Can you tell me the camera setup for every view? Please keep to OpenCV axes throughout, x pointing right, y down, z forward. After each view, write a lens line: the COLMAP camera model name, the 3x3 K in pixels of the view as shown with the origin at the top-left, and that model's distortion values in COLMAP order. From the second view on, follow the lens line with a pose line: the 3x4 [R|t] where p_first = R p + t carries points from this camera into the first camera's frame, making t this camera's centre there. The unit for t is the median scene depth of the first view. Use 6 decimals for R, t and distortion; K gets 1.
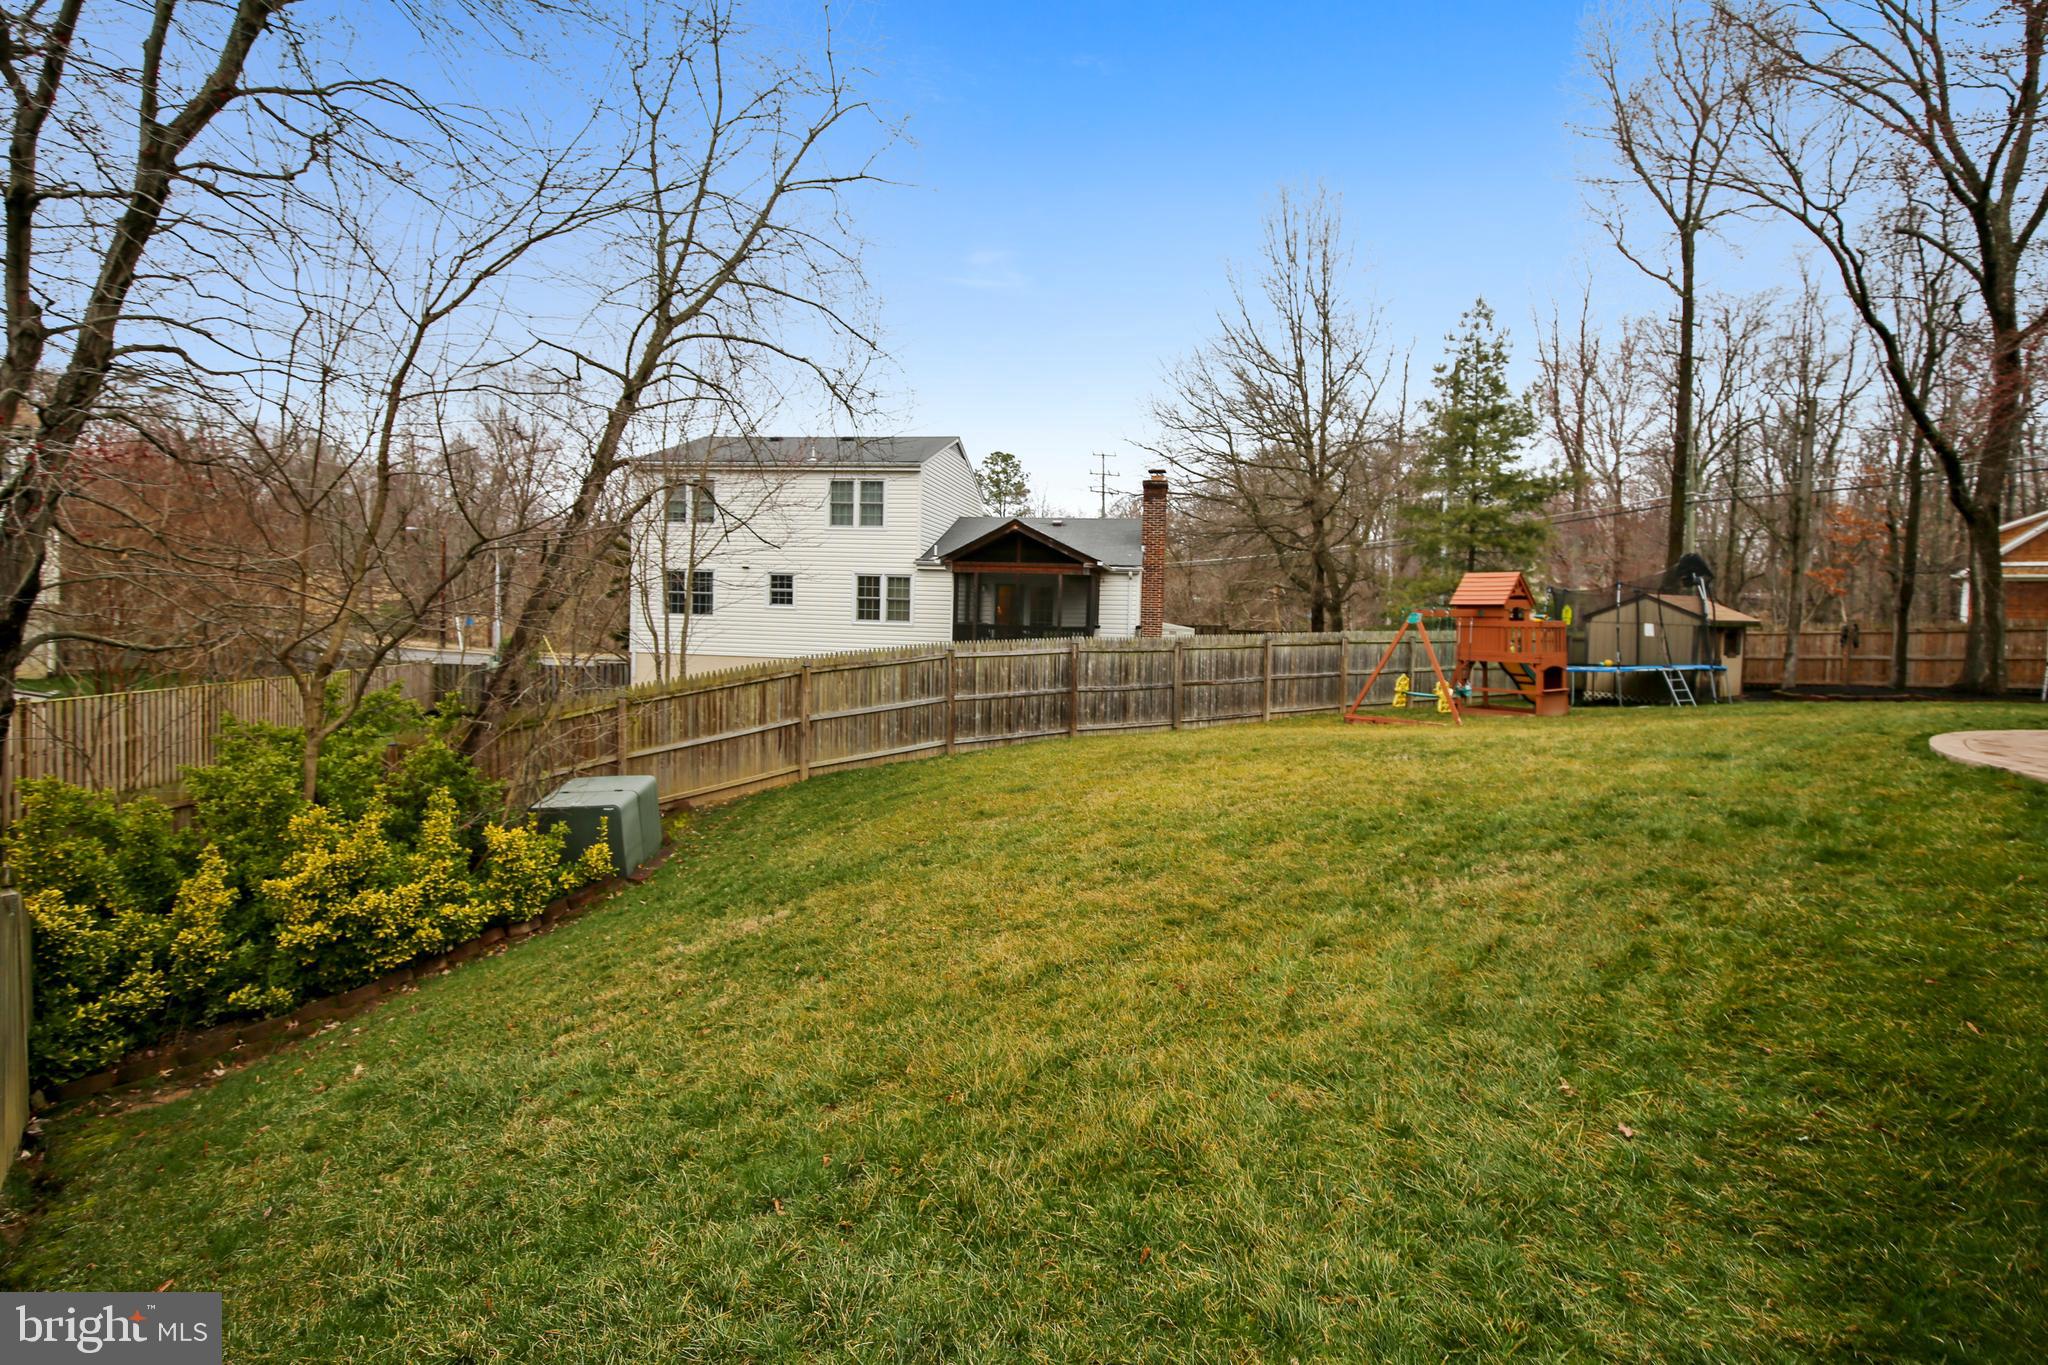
lens RADIAL K [[941.6, 0, 1011.6], [0, 941.6, 638.8], [0, 0, 1]] dist [-0.000109, 0.000094]
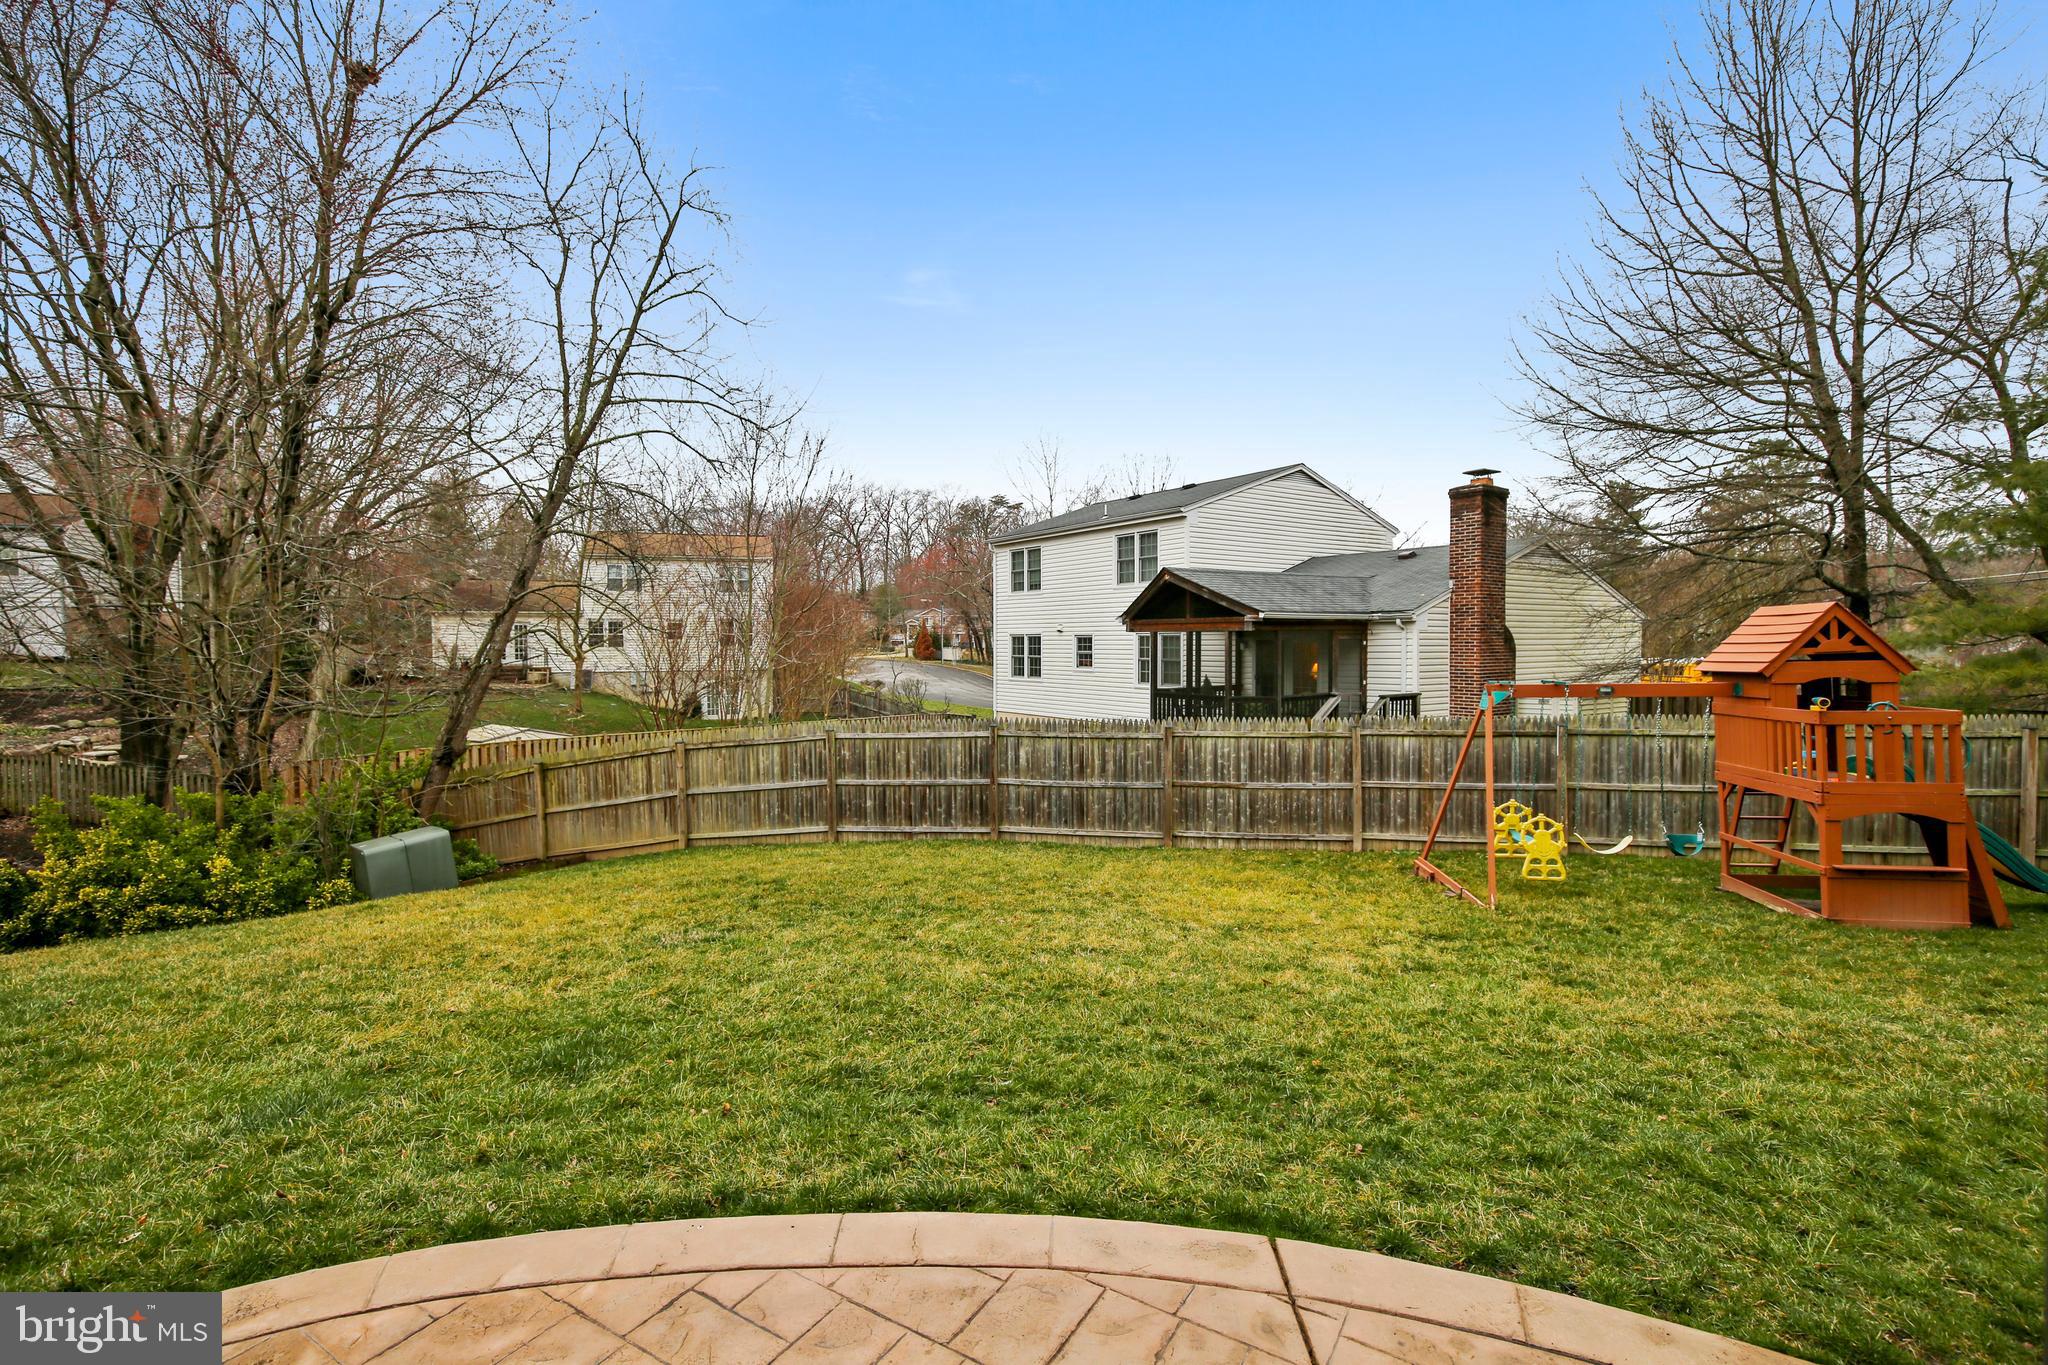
lens RADIAL K [[914.0, 0, 1021.7], [0, 914.0, 680.9], [0, 0, 1]] dist [0.007766, -0.000421]
pose [[0.701199, 0.001490, -0.712964, 0.625302], [-0.003382, 0.999994, -0.001236, -0.032142], [0.712957, 0.003277, 0.701200, 0.436850]]
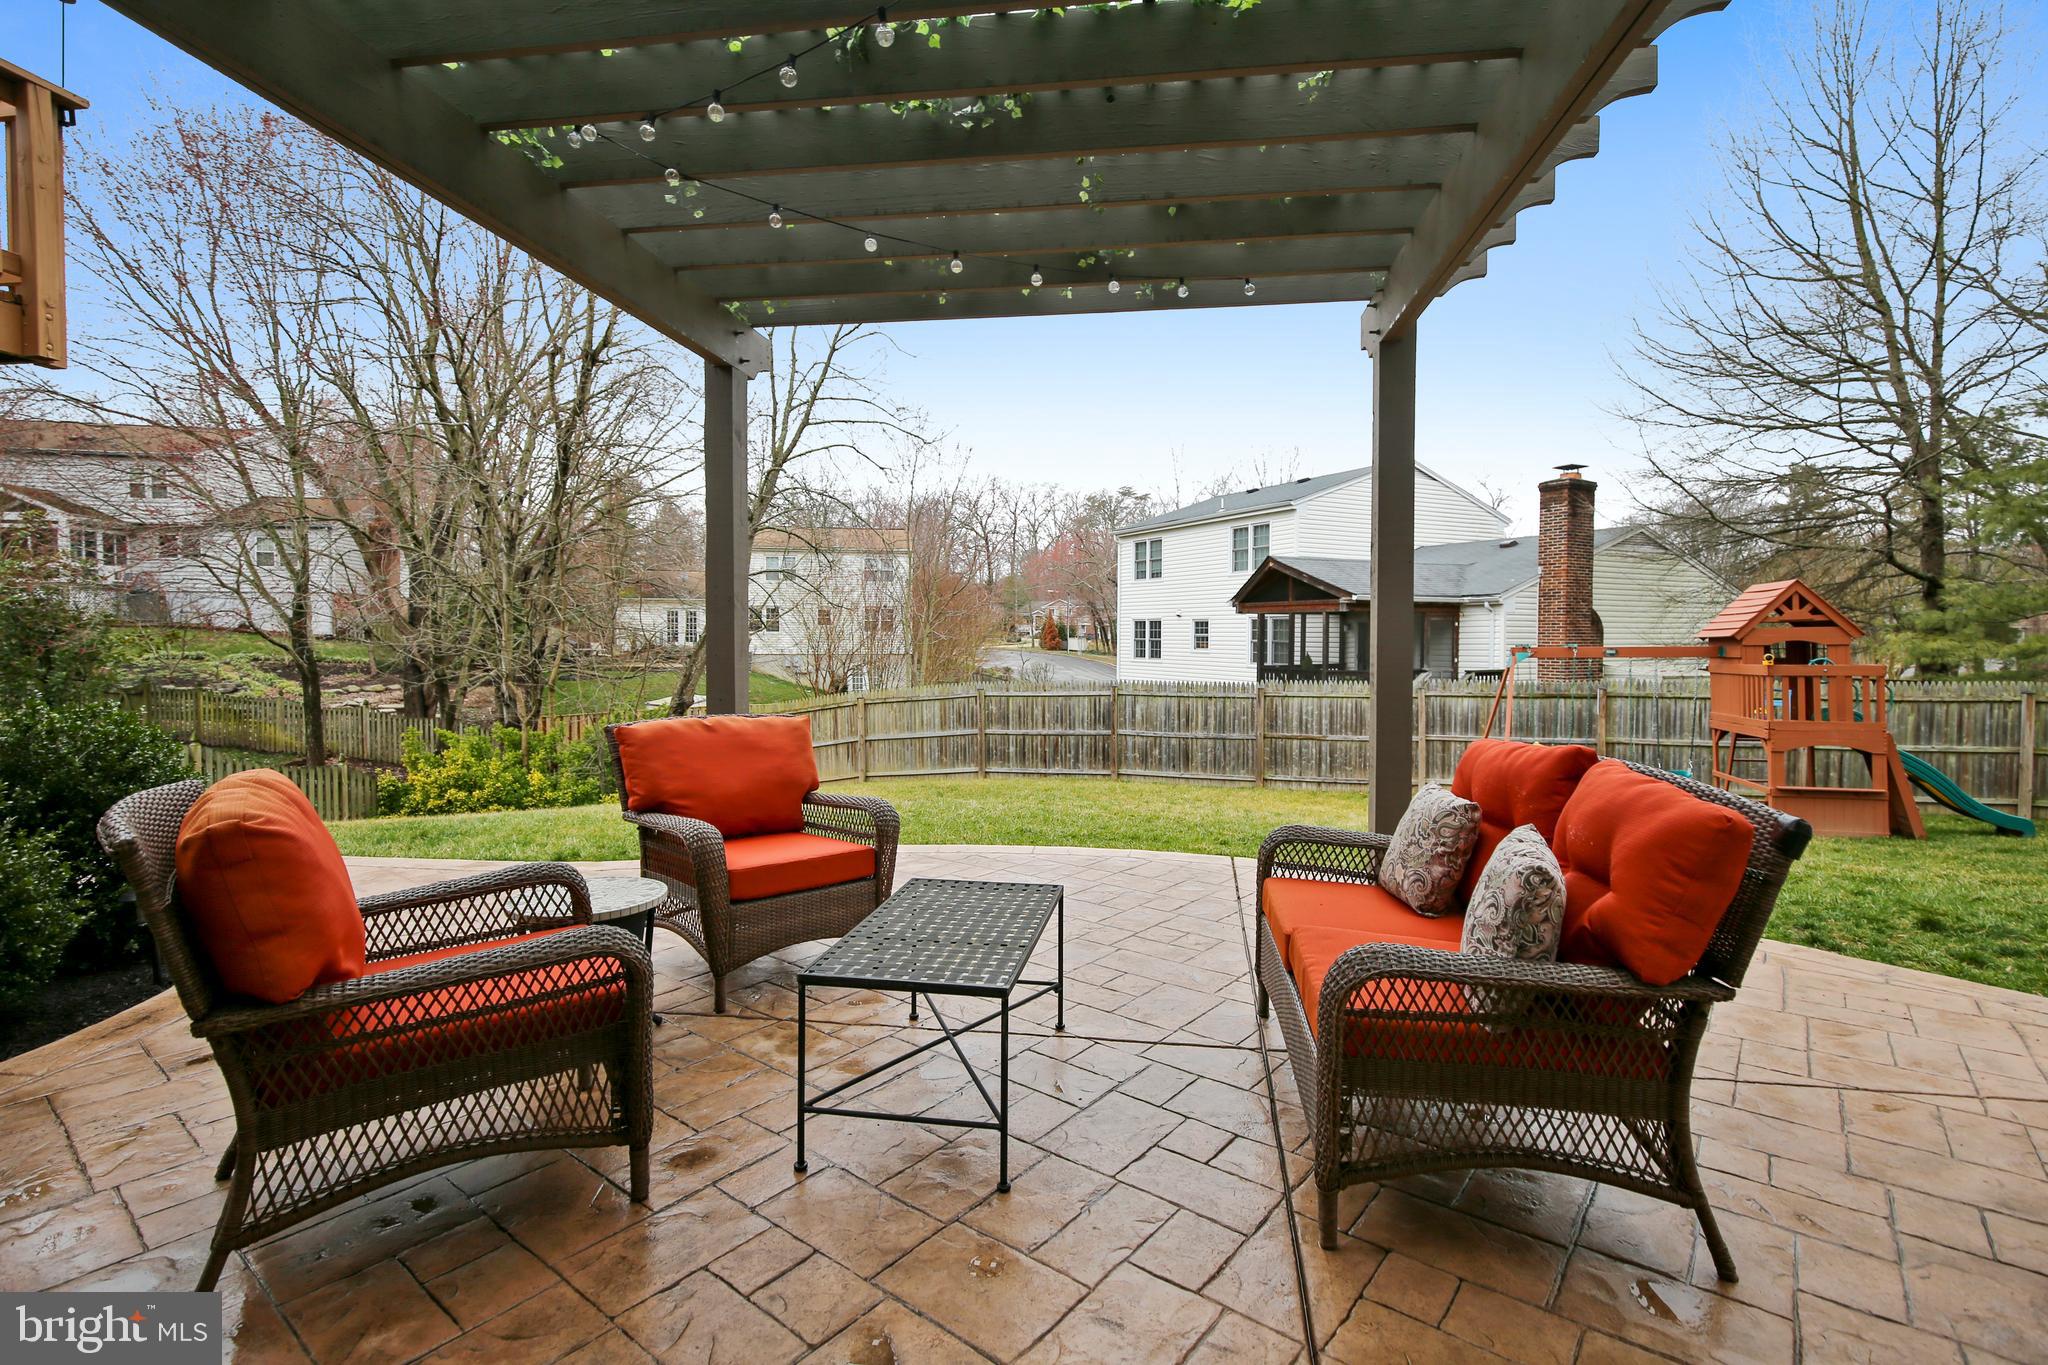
lens RADIAL K [[930.9, 0, 1036.9], [0, 930.9, 671.9], [0, 0, 1]] dist [0.019181, -0.011453]
pose [[0.611797, 0.007153, -0.790982, 0.762520], [-0.015806, 0.999870, -0.003184, -0.005662], [0.790857, 0.014450, 0.611830, 0.315935]]
